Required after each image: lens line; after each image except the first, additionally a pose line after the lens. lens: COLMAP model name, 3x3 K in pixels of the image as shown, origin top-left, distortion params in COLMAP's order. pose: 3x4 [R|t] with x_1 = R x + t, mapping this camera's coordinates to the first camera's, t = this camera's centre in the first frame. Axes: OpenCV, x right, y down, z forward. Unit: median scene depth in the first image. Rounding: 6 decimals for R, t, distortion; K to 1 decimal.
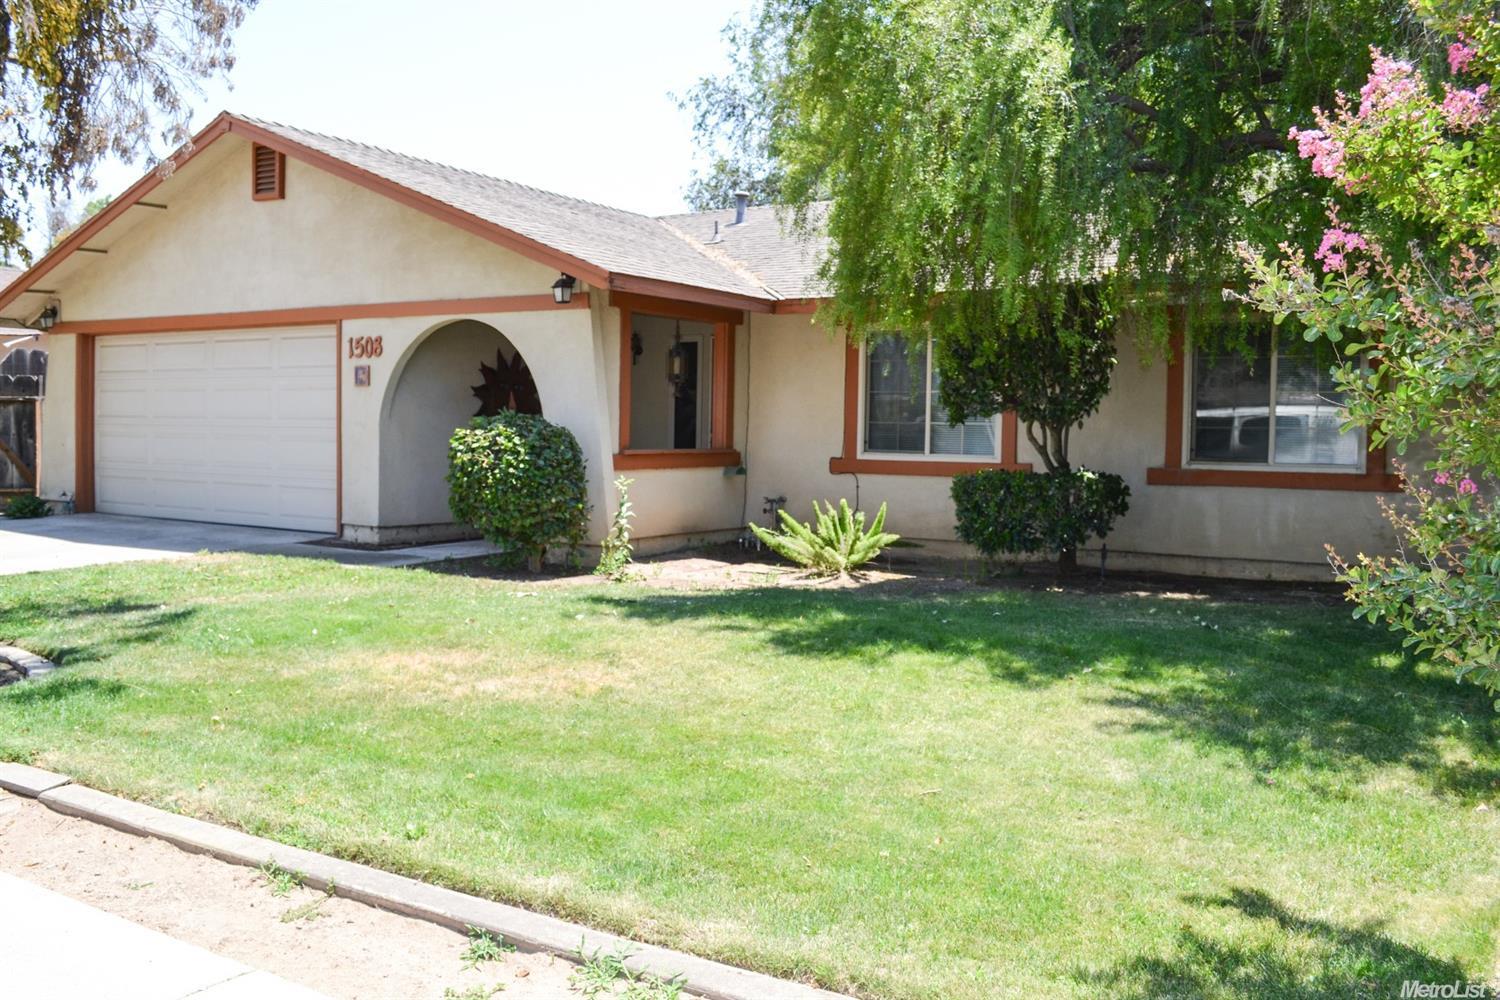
lens RADIAL K [[1310.0, 0, 750.1], [0, 1310.0, 465.7], [0, 0, 1]] dist [-0.004323, 0.002967]
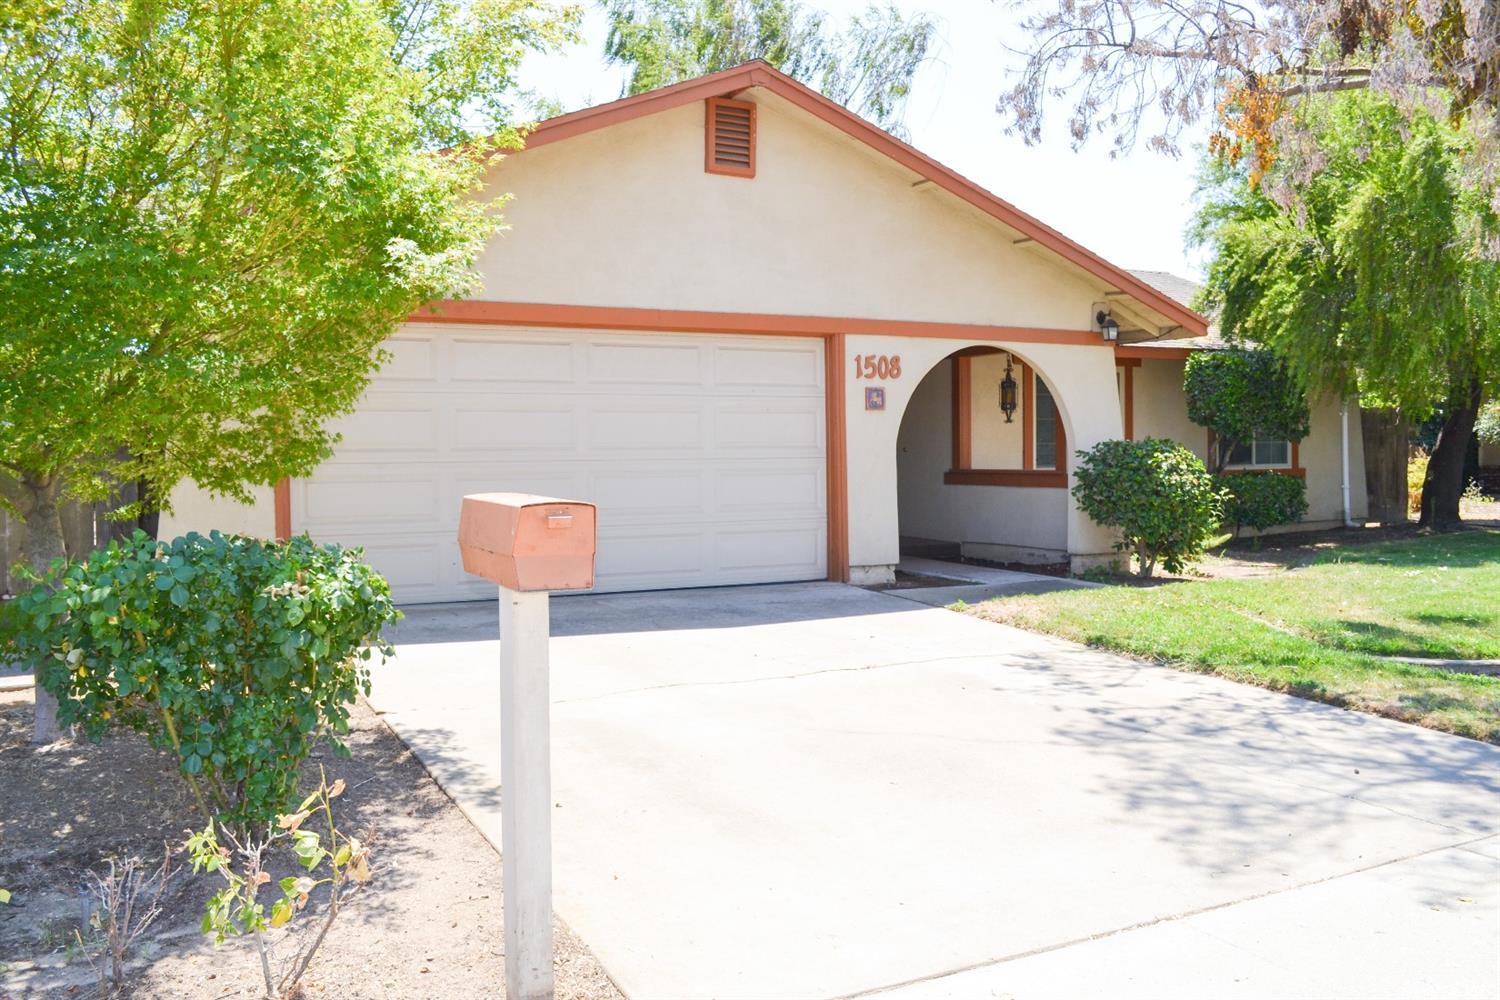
lens RADIAL K [[1260.5, 0, 750.0], [0, 1260.5, 500.0], [0, 0, 1]] dist [-0.073902, 0.001179]
pose [[0.513494, -0.053235, 0.856440, -1.084620], [0.038058, 0.998505, 0.039247, -0.036412], [-0.857249, 0.012441, 0.514752, 0.629629]]
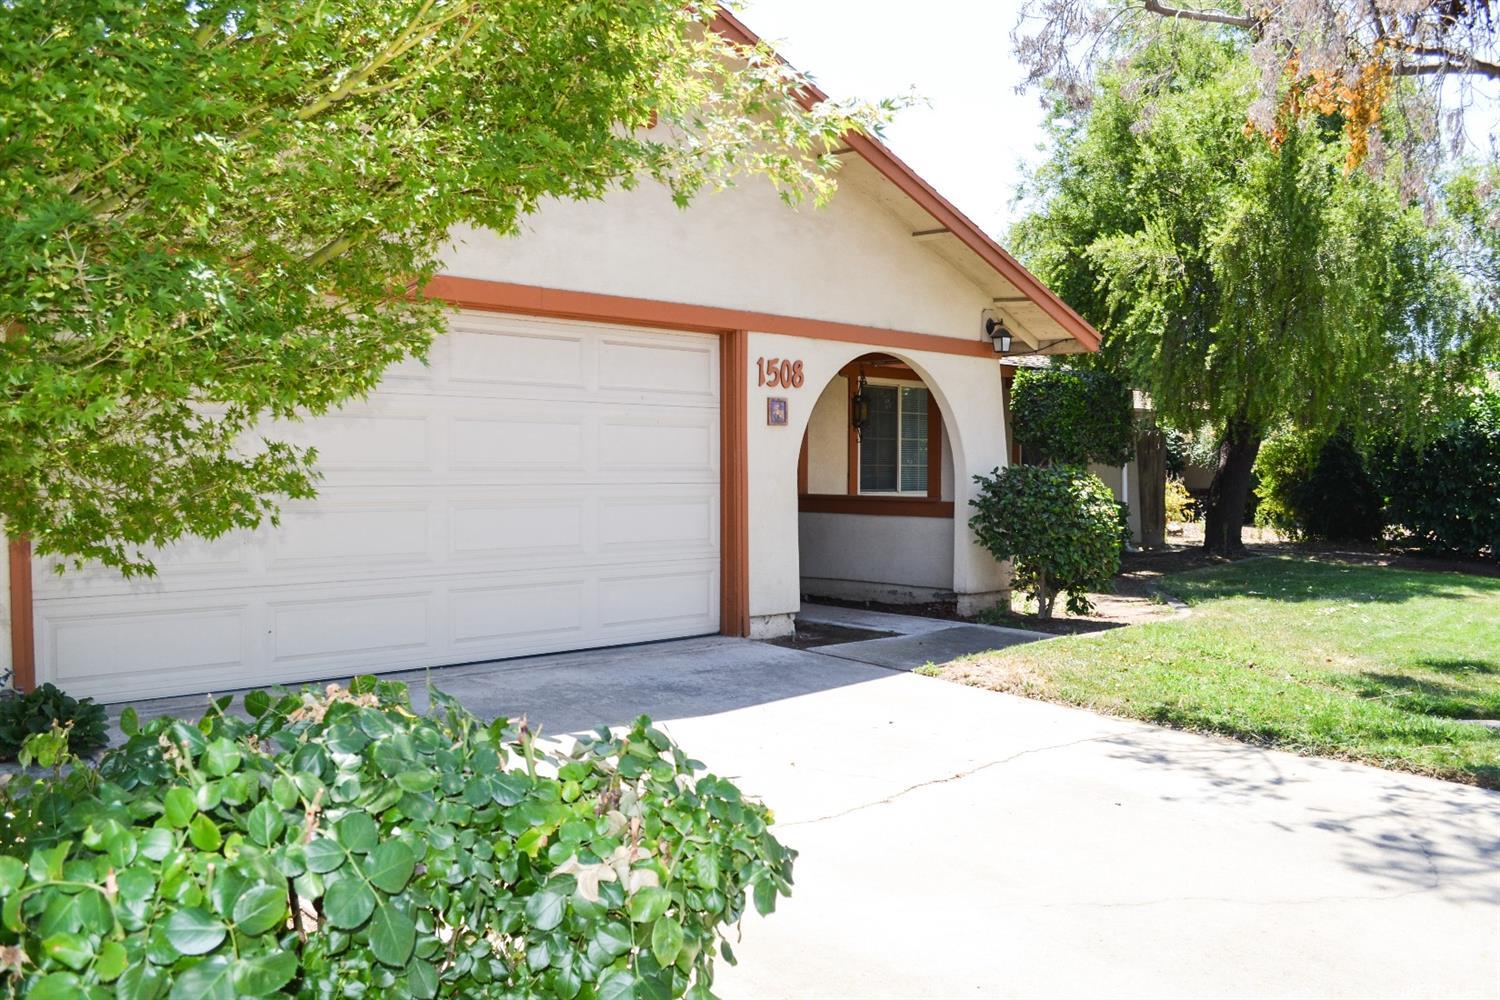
lens RADIAL K [[1260.5, 0, 750.0], [0, 1260.5, 500.0], [0, 0, 1]] dist [-0.073902, 0.001179]
pose [[0.237366, -0.042056, 0.970510, -0.990823], [0.023649, 0.999016, 0.037507, -0.045870], [-0.971132, 0.014048, 0.238127, 0.846770]]
